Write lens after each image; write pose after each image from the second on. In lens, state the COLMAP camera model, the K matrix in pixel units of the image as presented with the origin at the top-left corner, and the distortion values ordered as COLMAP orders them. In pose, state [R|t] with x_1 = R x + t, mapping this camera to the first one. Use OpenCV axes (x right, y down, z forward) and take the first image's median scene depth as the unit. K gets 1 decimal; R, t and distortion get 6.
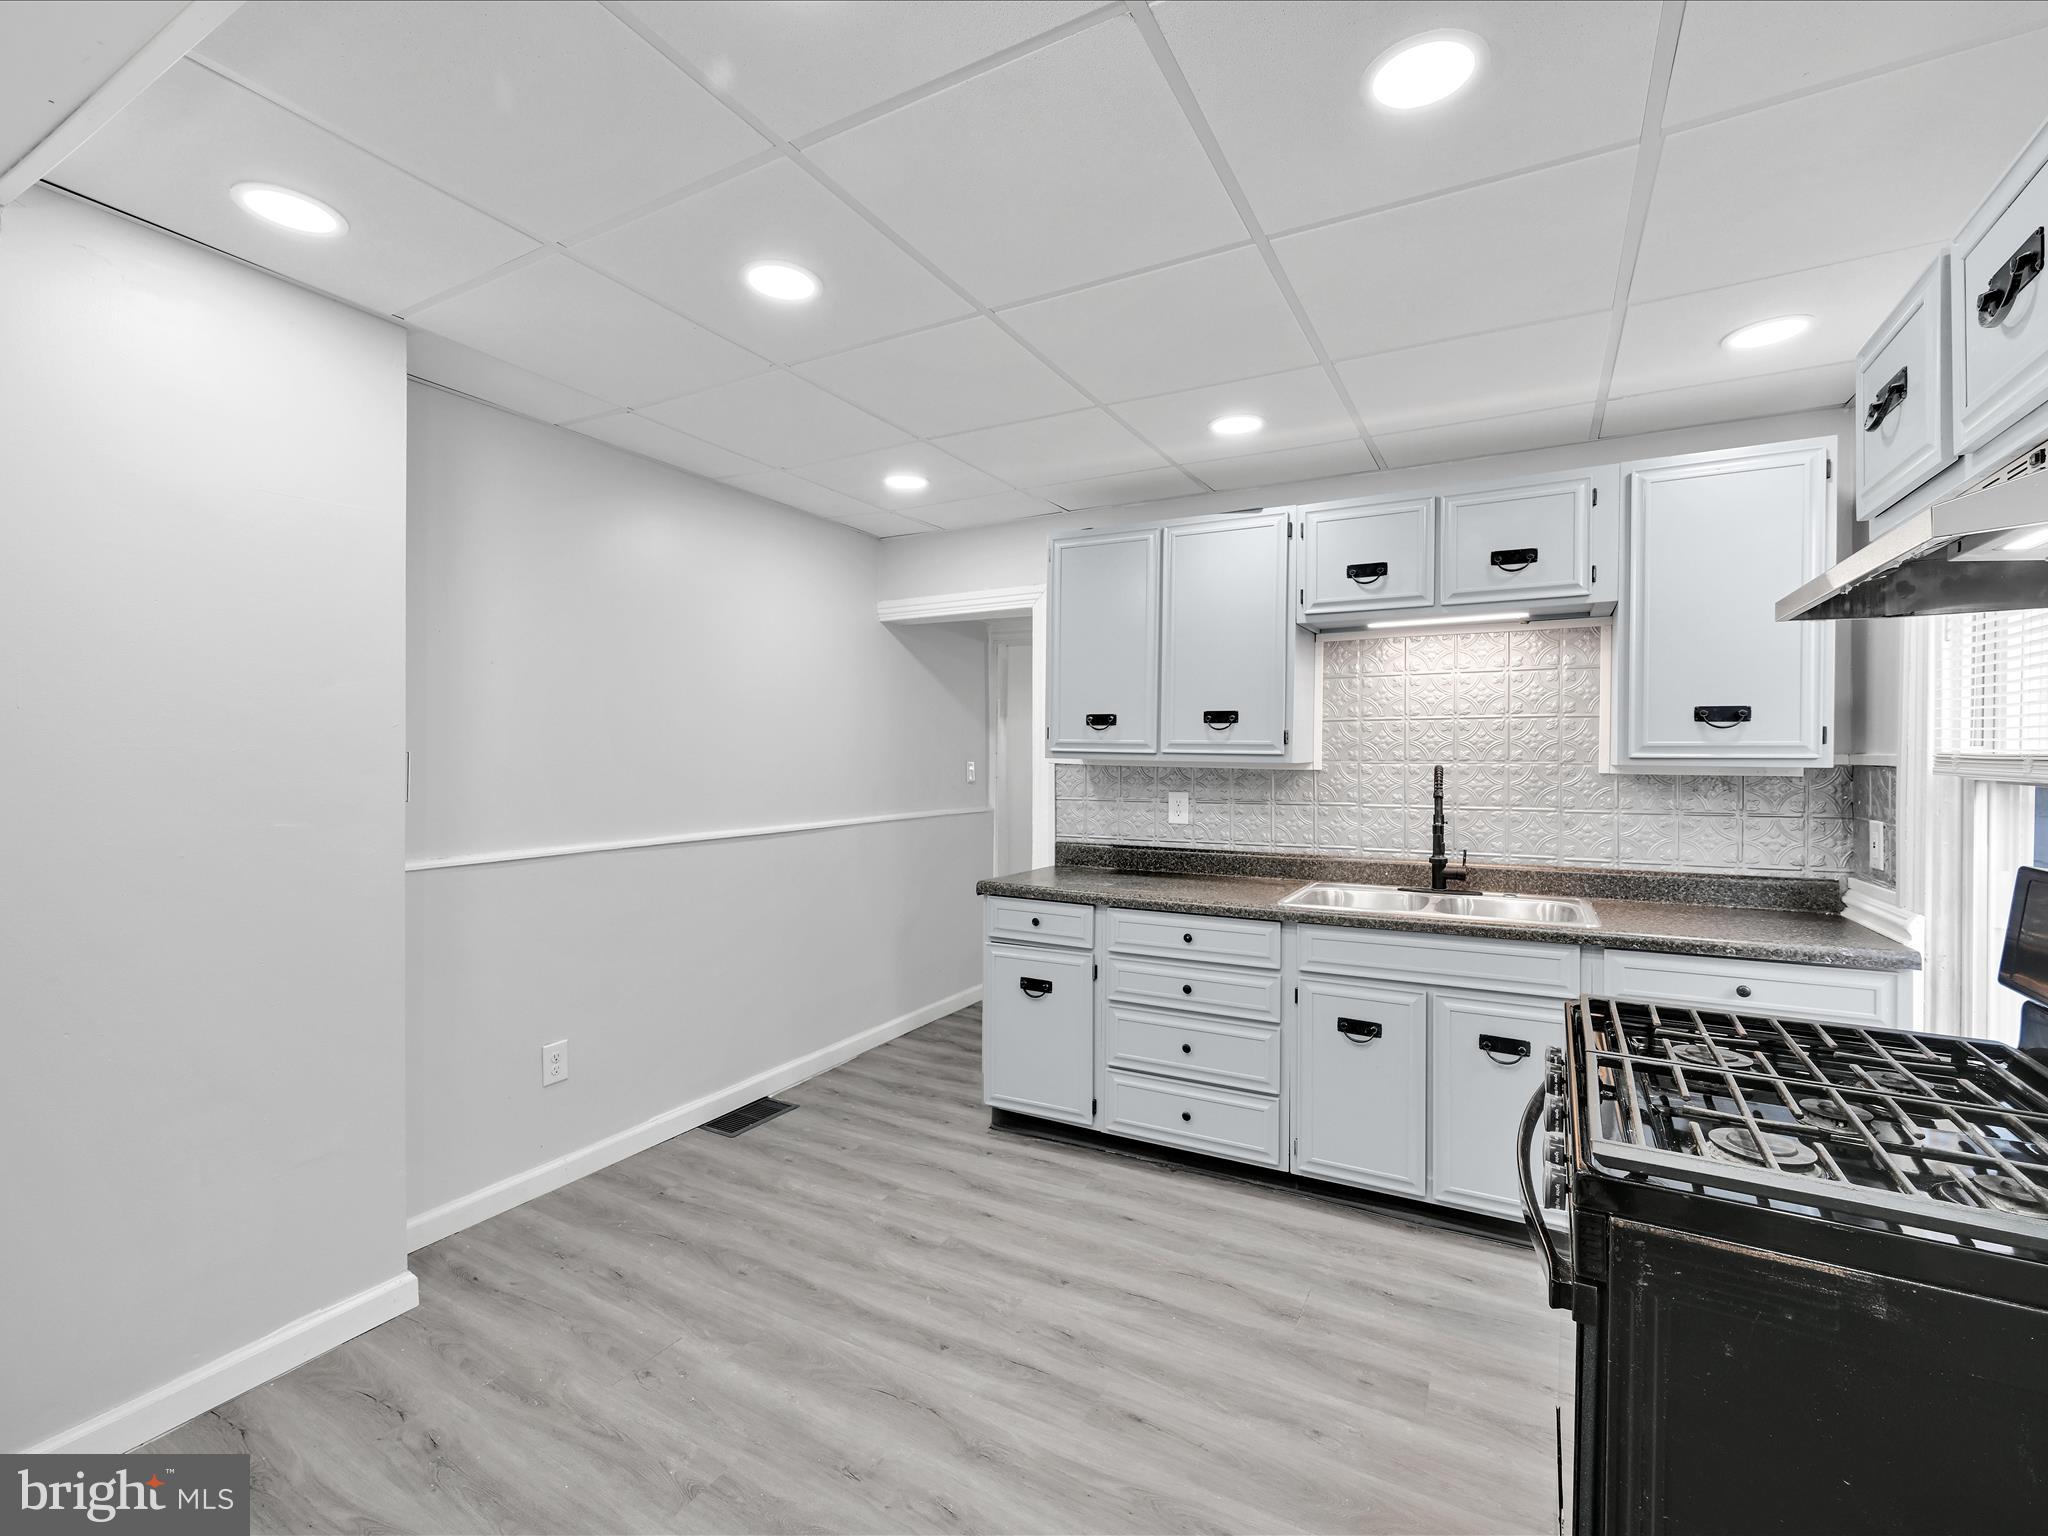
lens RADIAL K [[898.5, 0, 1029.8], [0, 898.5, 764.9], [0, 0, 1]] dist [-0.001395, -0.000177]
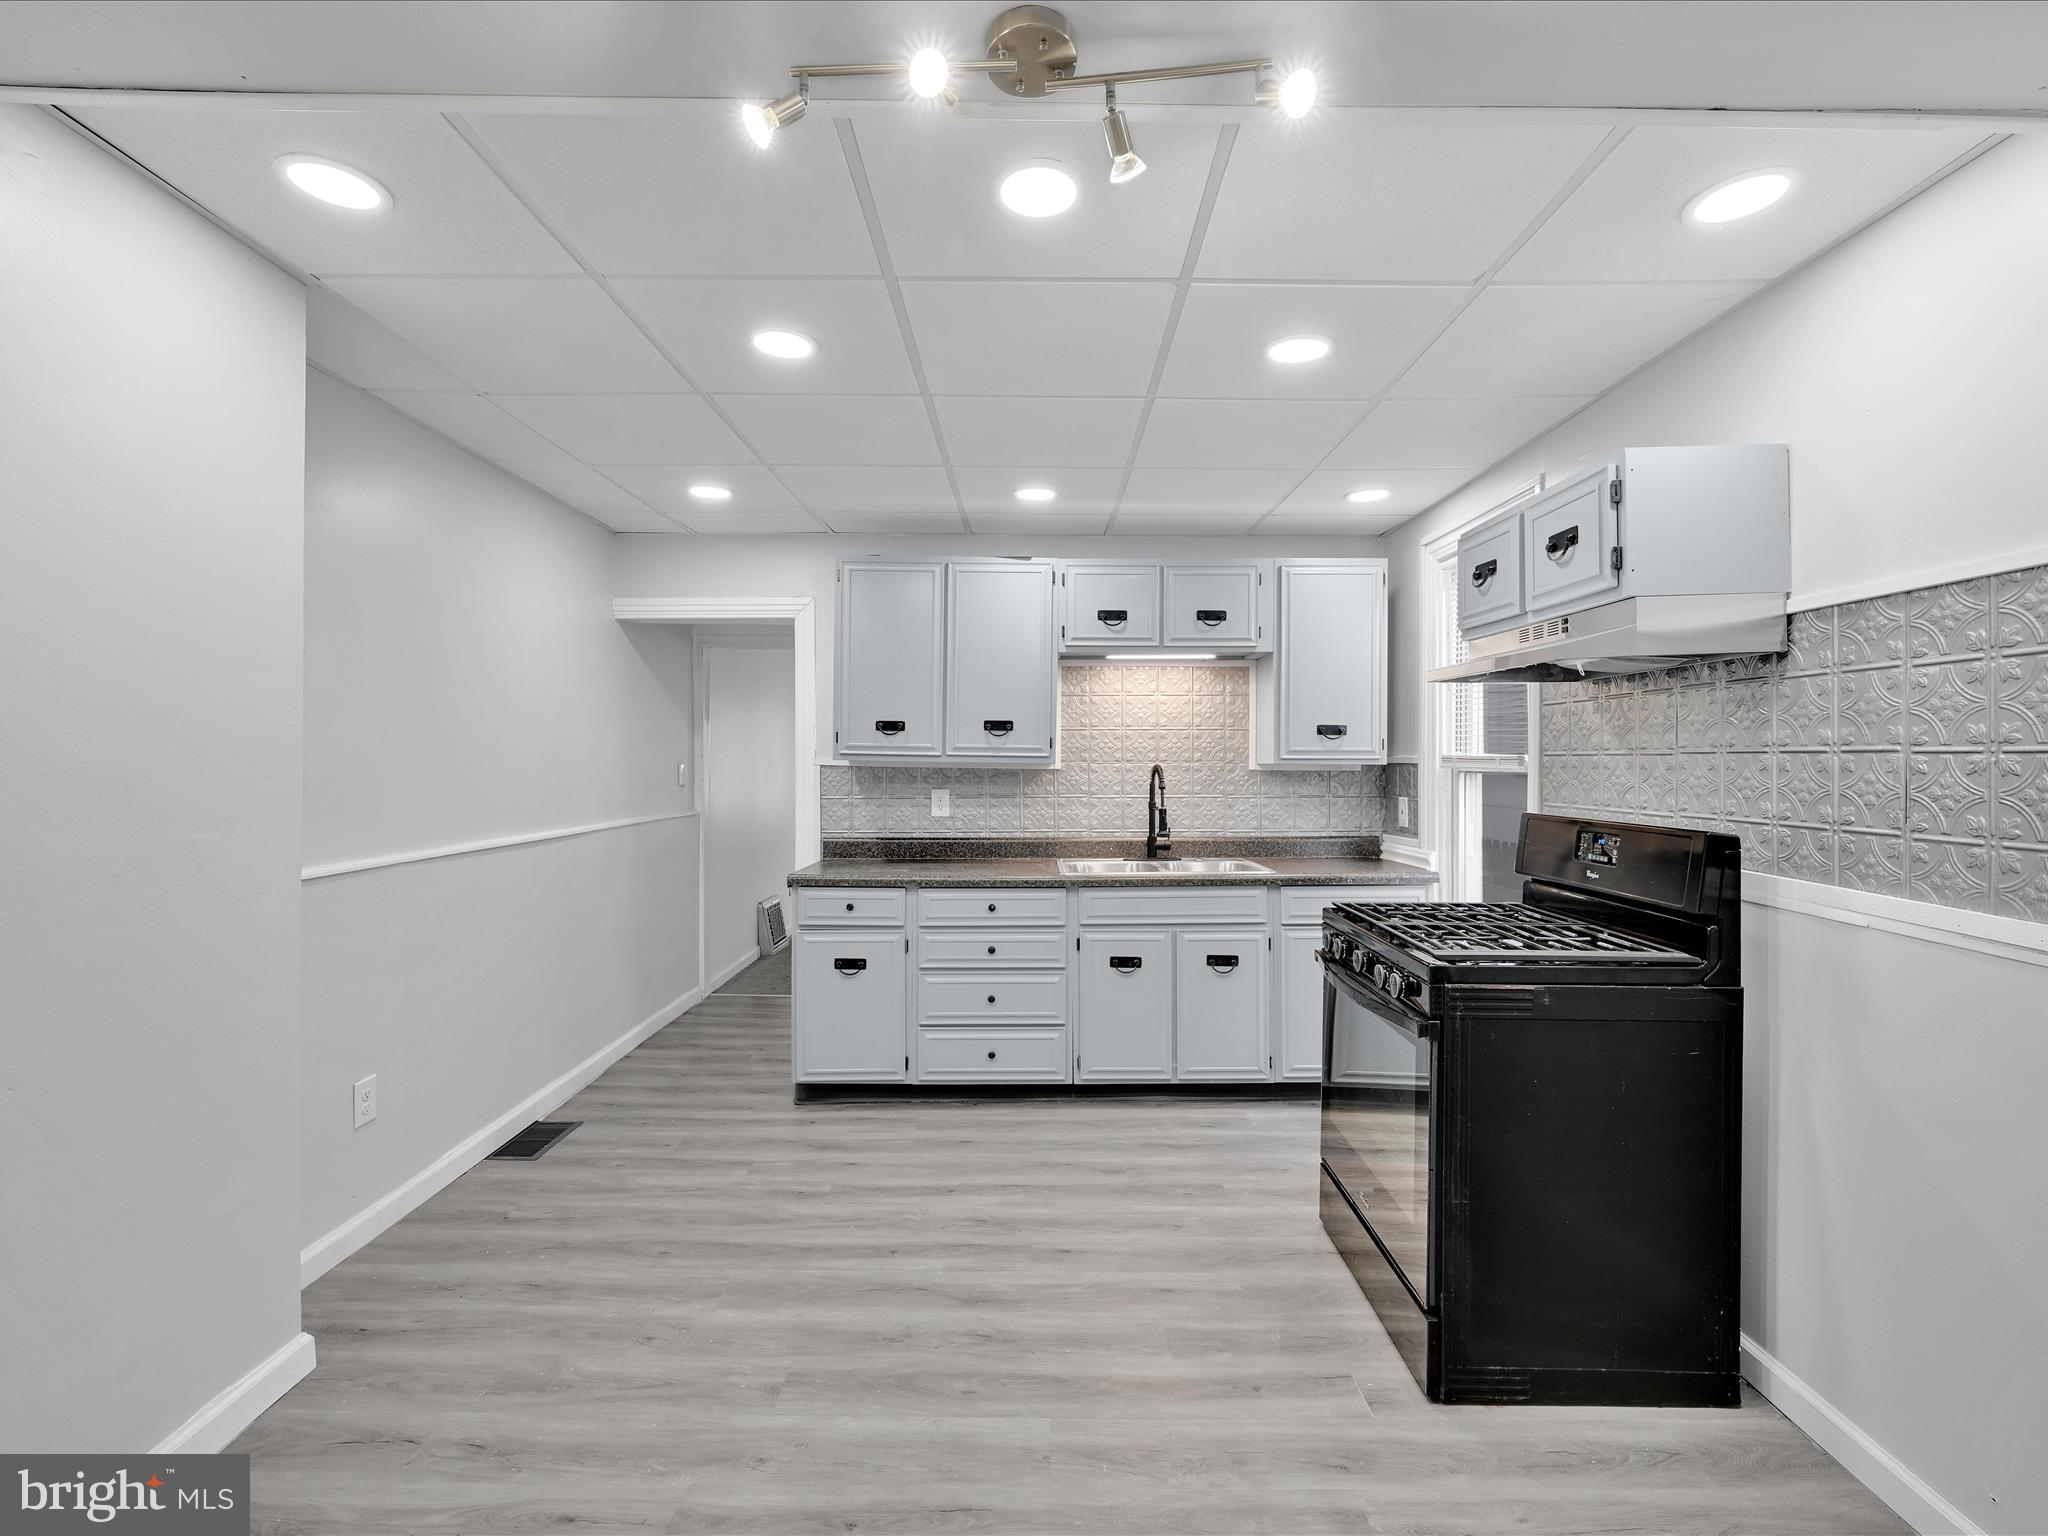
lens RADIAL K [[928.4, 0, 1027.7], [0, 928.4, 766.4], [0, 0, 1]] dist [-0.000688, -0.000270]
pose [[0.877614, -0.004596, 0.479347, -0.375714], [0.005825, 0.999982, -0.001076, 0.003431], [-0.479333, 0.003737, 0.877625, -0.122336]]
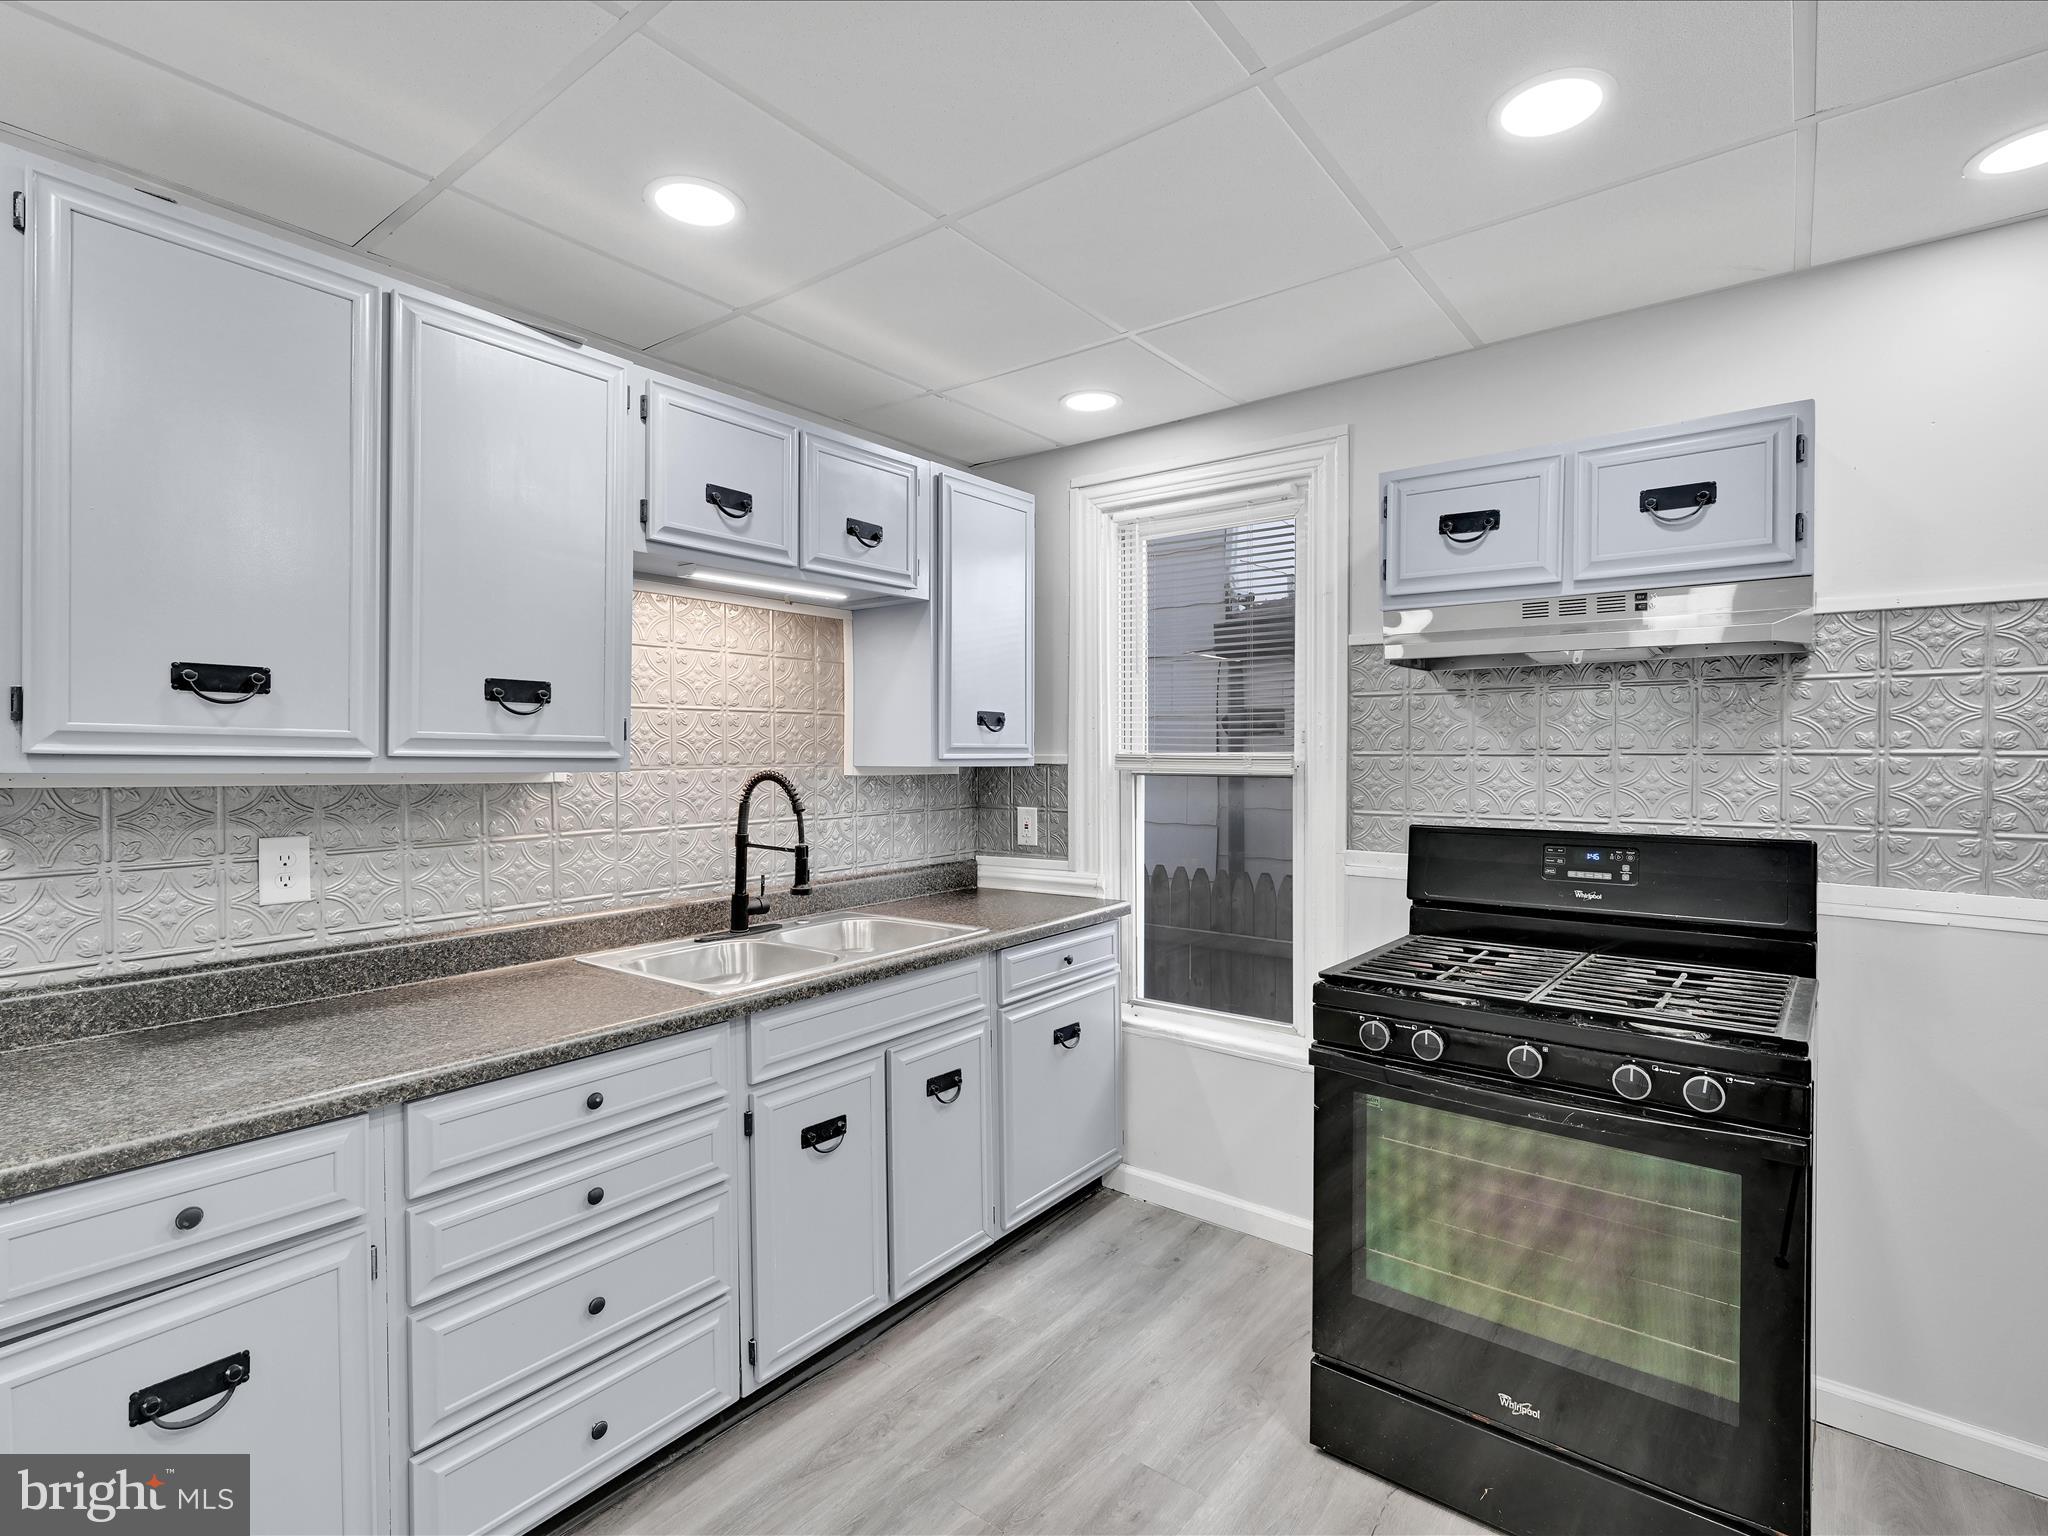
lens RADIAL K [[992.0, 0, 1022.7], [0, 992.0, 764.6], [0, 0, 1]] dist [-0.001284, -0.000591]
pose [[0.162485, -0.014240, 0.986608, -0.360385], [0.012341, 0.999847, 0.012398, -0.012788], [-0.986634, 0.010161, 0.162636, 0.637829]]
